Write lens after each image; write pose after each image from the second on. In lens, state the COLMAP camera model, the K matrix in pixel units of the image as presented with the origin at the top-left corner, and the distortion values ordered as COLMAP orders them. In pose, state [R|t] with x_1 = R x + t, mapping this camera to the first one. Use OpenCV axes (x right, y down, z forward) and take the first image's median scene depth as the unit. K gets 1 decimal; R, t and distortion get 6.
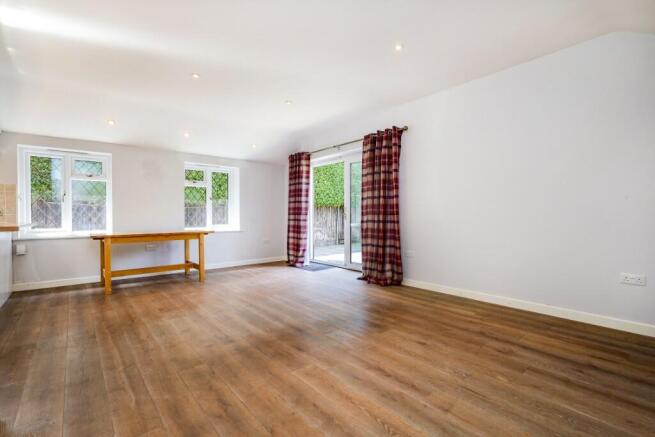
lens RADIAL K [[305.8, 0, 343.8], [0, 305.8, 216.7], [0, 0, 1]] dist [-0.001421, 0.000256]
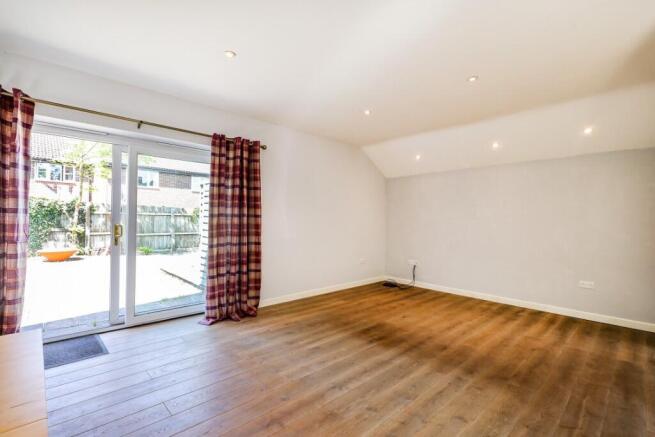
lens RADIAL K [[304.0, 0, 307.7], [0, 304.0, 221.0], [0, 0, 1]] dist [-0.004431, -0.000096]
pose [[-0.005070, -0.002083, 0.999985, -0.764085], [-0.008292, 0.999964, 0.002041, -0.054898], [-0.999953, -0.008281, -0.005087, 0.854302]]
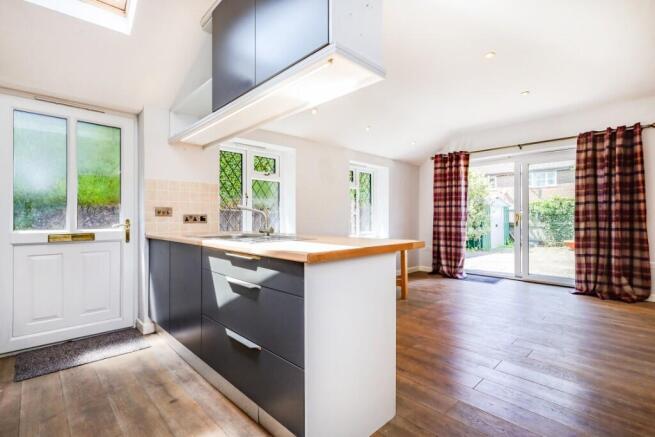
lens RADIAL K [[305.8, 0, 343.8], [0, 305.8, 216.7], [0, 0, 1]] dist [-0.001421, 0.000256]
pose [[0.998402, 0.001919, 0.056482, -0.745667], [-0.001274, 0.999934, -0.011453, -0.009983], [-0.056500, 0.011363, 0.998338, 0.165325]]
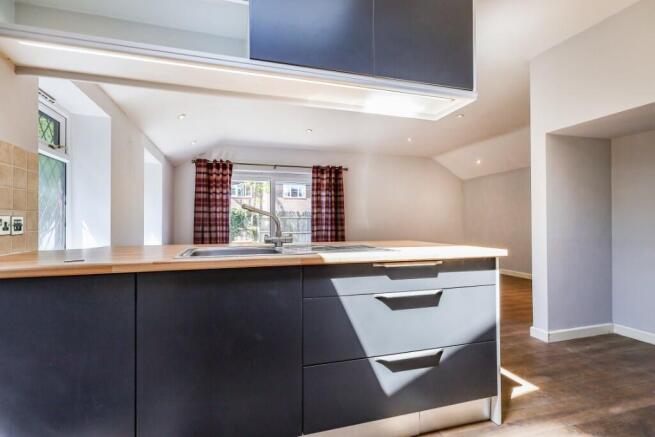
lens RADIAL K [[293.4, 0, 312.7], [0, 293.4, 219.9], [0, 0, 1]] dist [0.000195, 0.000248]
pose [[0.434746, 0.008633, 0.900512, -1.181341], [0.010235, 0.999842, -0.014526, -0.014486], [-0.900495, 0.015532, 0.434589, 0.510942]]
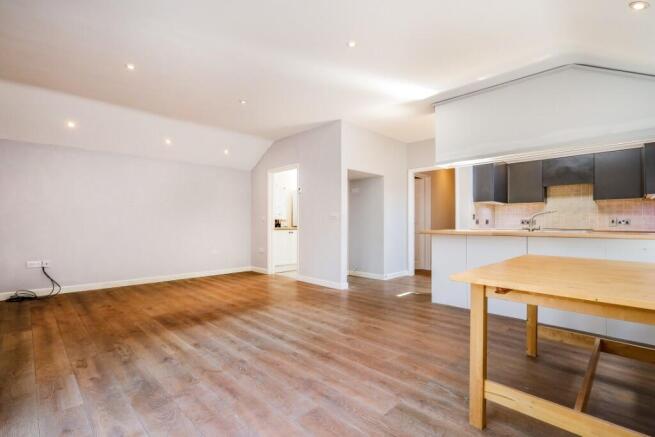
lens RADIAL K [[305.8, 0, 343.8], [0, 305.8, 216.7], [0, 0, 1]] dist [-0.001421, 0.000256]
pose [[-0.996766, -0.000485, -0.080352, -0.325965], [0.000440, 0.999934, -0.011492, -0.013643], [0.080353, -0.011490, -0.996700, 1.451475]]
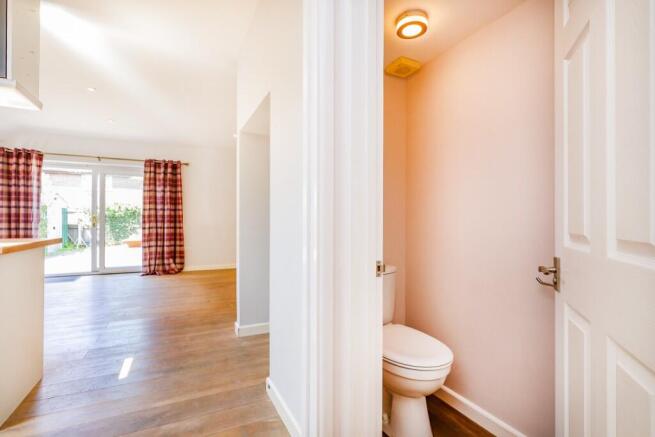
lens RADIAL K [[298.1, 0, 309.4], [0, 298.1, 218.5], [0, 0, 1]] dist [-0.000403, -0.000151]
pose [[0.303514, 0.009099, 0.952784, -0.976473], [0.004190, 0.999932, -0.010884, -0.007862], [-0.952818, 0.007295, 0.303455, 0.005367]]
